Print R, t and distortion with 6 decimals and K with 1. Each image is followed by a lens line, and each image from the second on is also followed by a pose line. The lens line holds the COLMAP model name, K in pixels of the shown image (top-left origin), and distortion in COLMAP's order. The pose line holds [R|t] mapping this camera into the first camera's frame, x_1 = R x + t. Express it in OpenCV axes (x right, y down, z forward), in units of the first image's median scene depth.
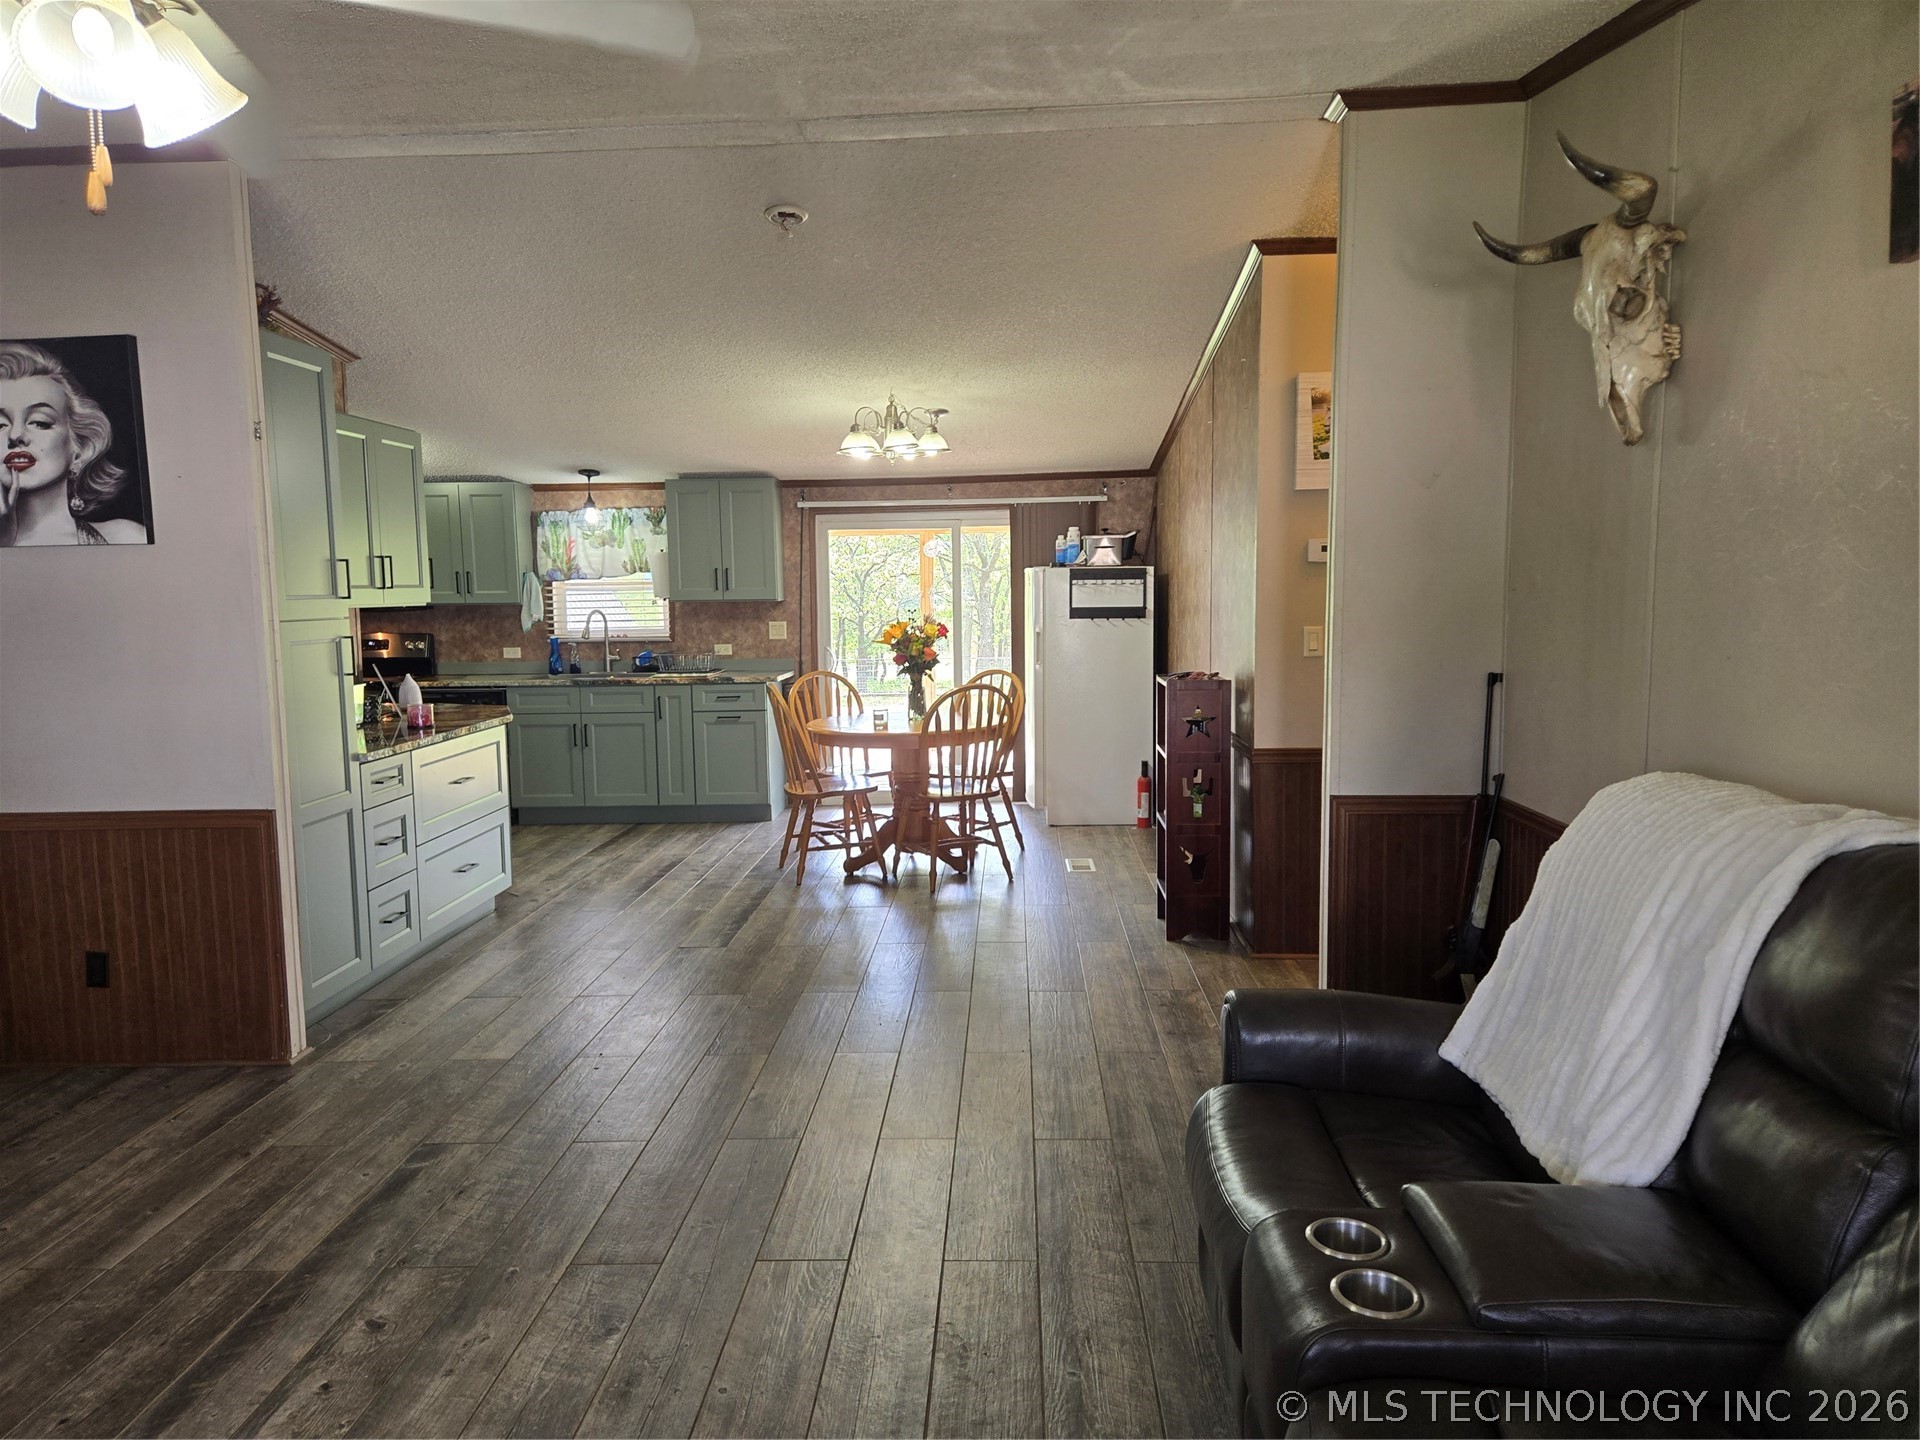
lens RADIAL K [[1276.3, 0, 955.8], [0, 1276.3, 717.3], [0, 0, 1]] dist [0.069228, -0.067067]
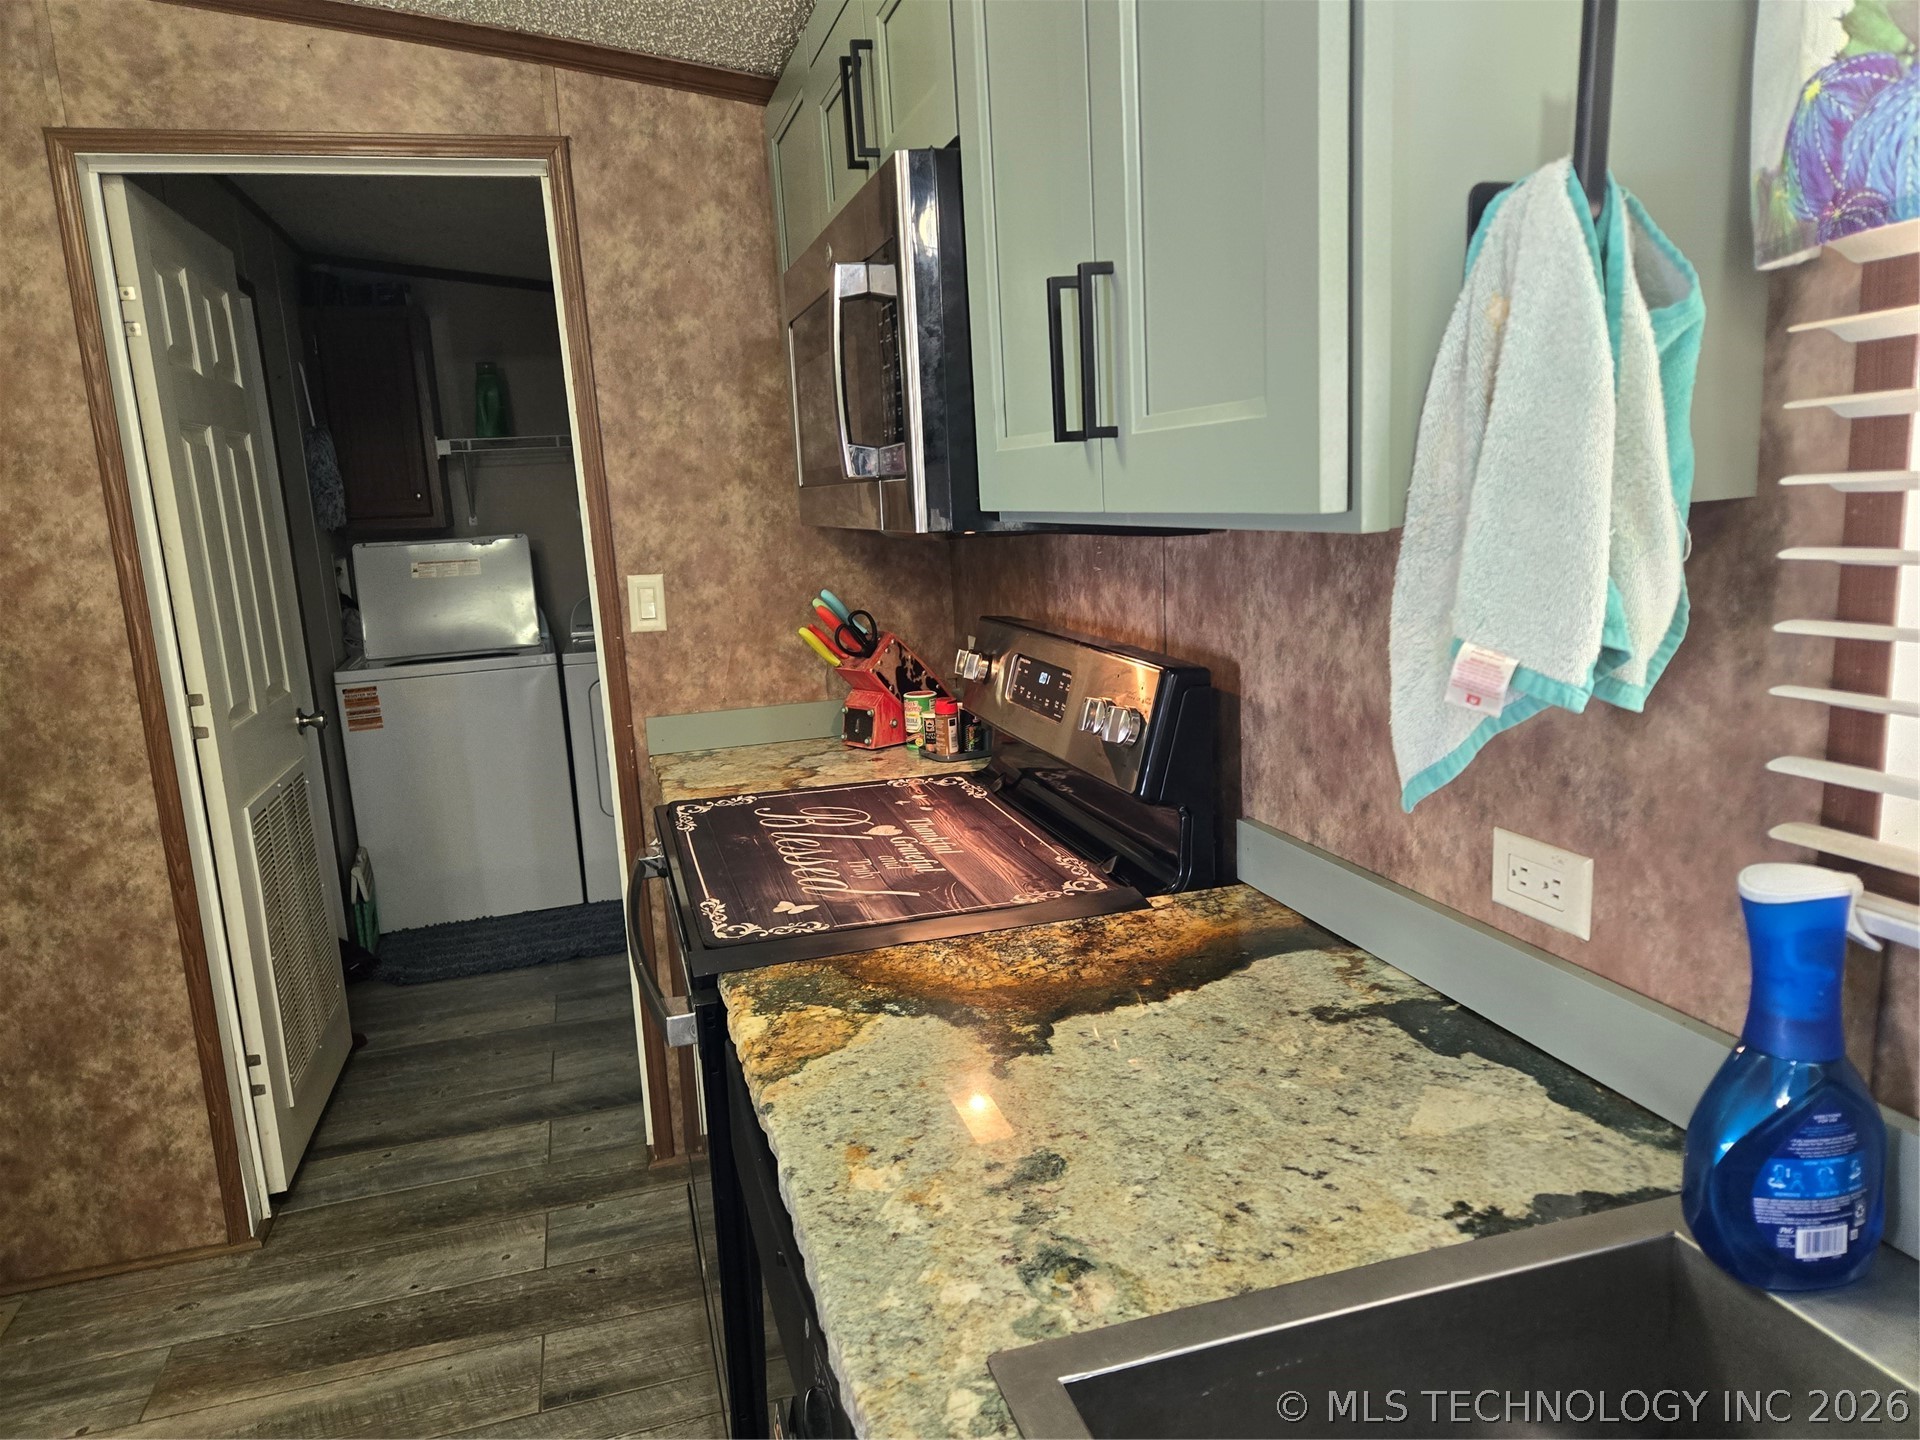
lens RADIAL K [[1287.7, 0, 947.8], [0, 1287.7, 724.2], [0, 0, 1]] dist [0.071795, -0.063925]
pose [[0.306536, 0.173016, -0.936003, -0.329951], [-0.048455, 0.984903, 0.166186, -0.114663], [0.950625, -0.005588, 0.310292, 1.224025]]
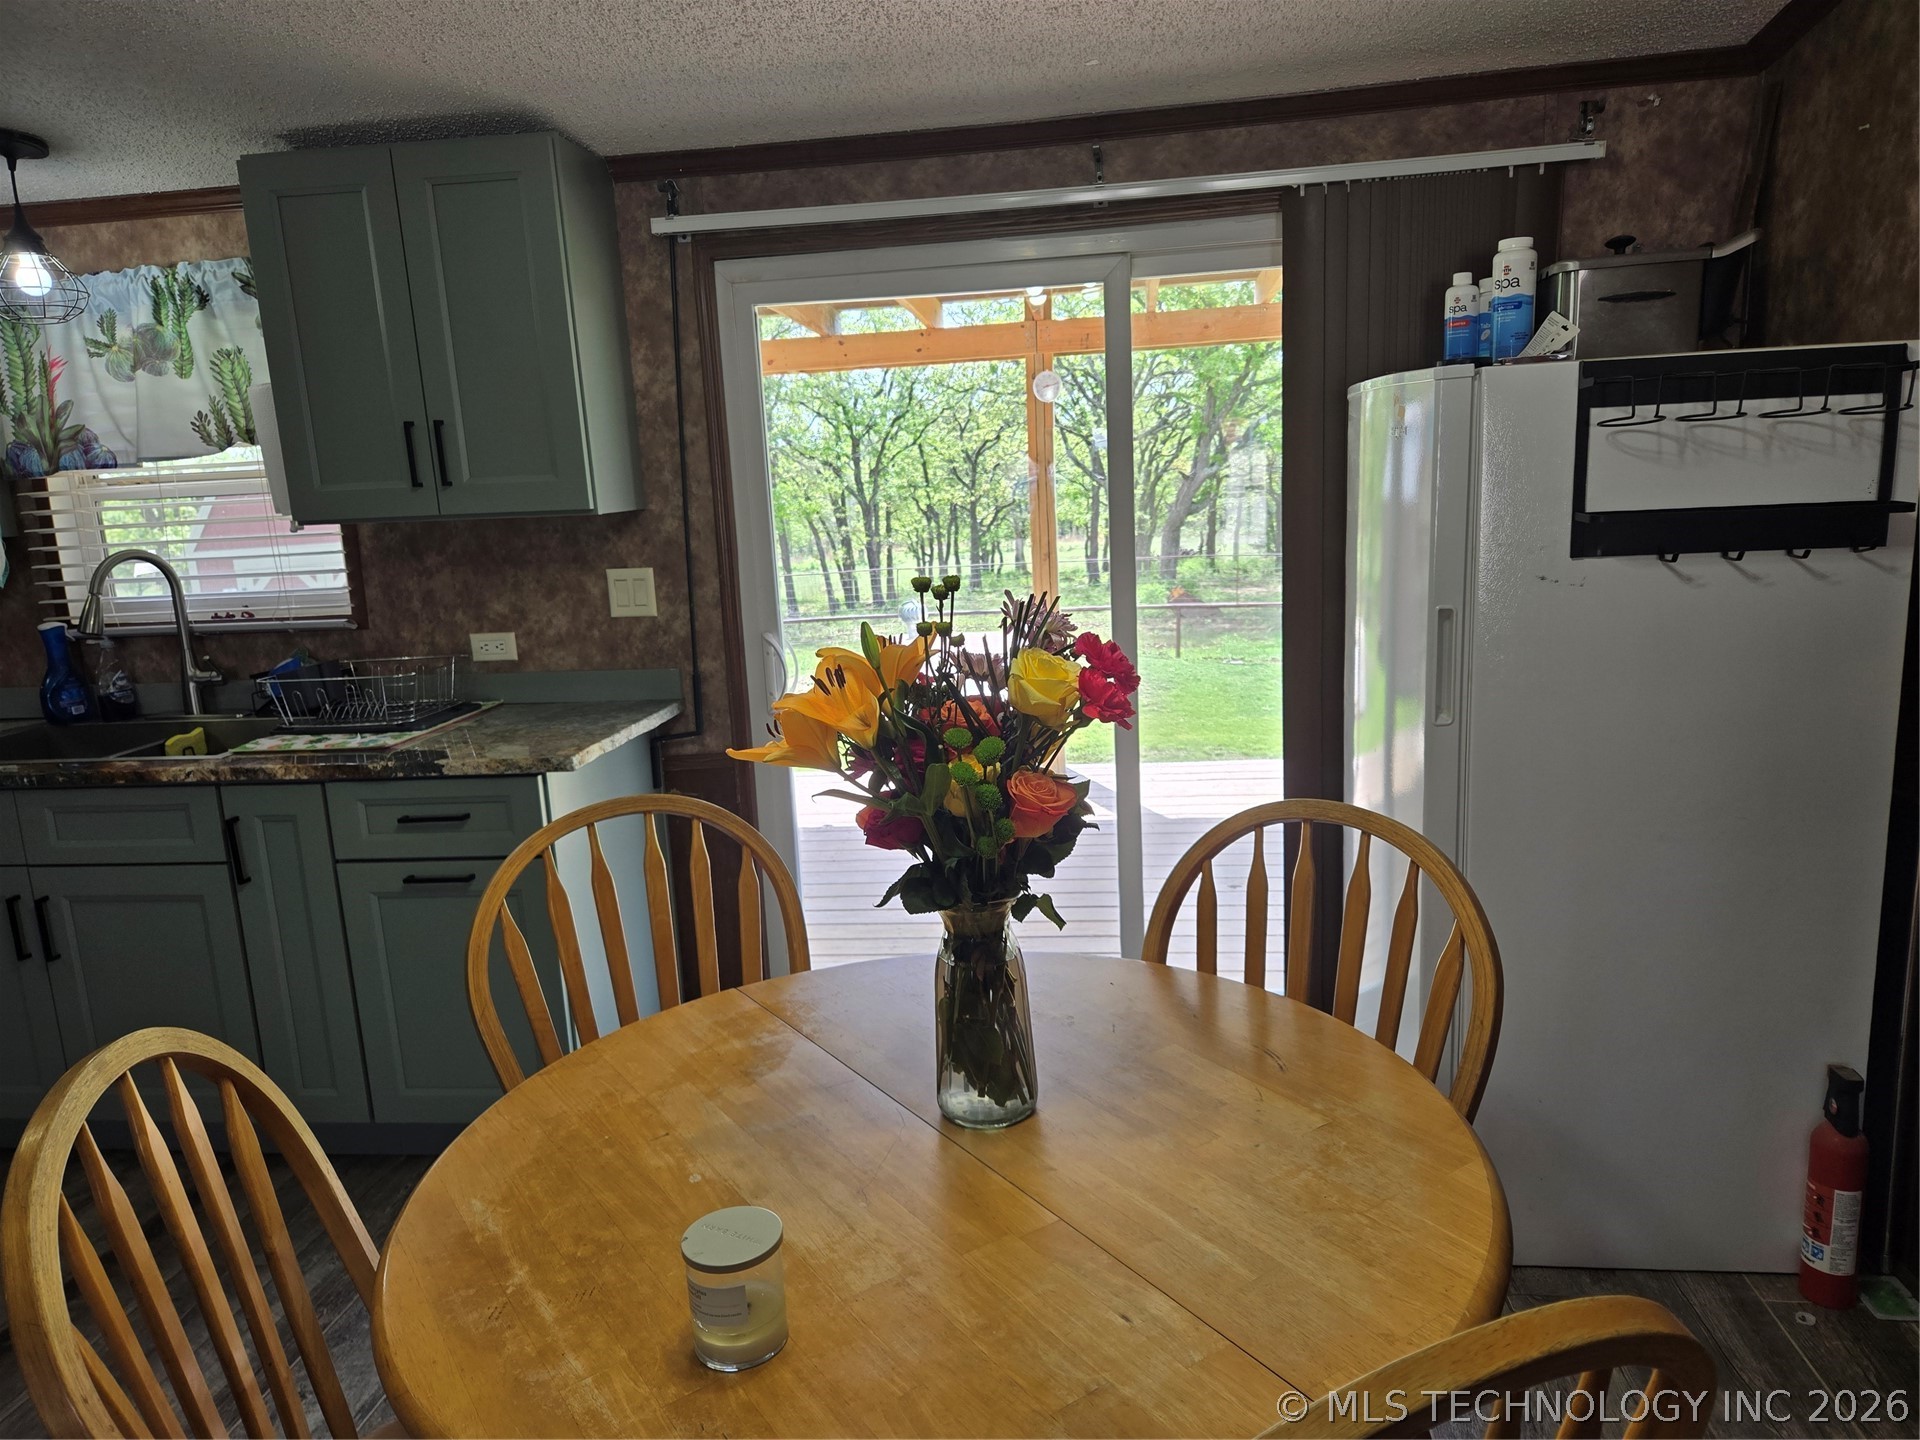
lens RADIAL K [[1287.7, 0, 947.8], [0, 1287.7, 724.2], [0, 0, 1]] dist [0.071795, -0.063925]
pose [[0.994672, -0.013932, -0.102144, -0.014979], [0.023568, 0.995317, 0.093747, -0.084970], [0.100360, -0.095655, 0.990342, 0.857832]]
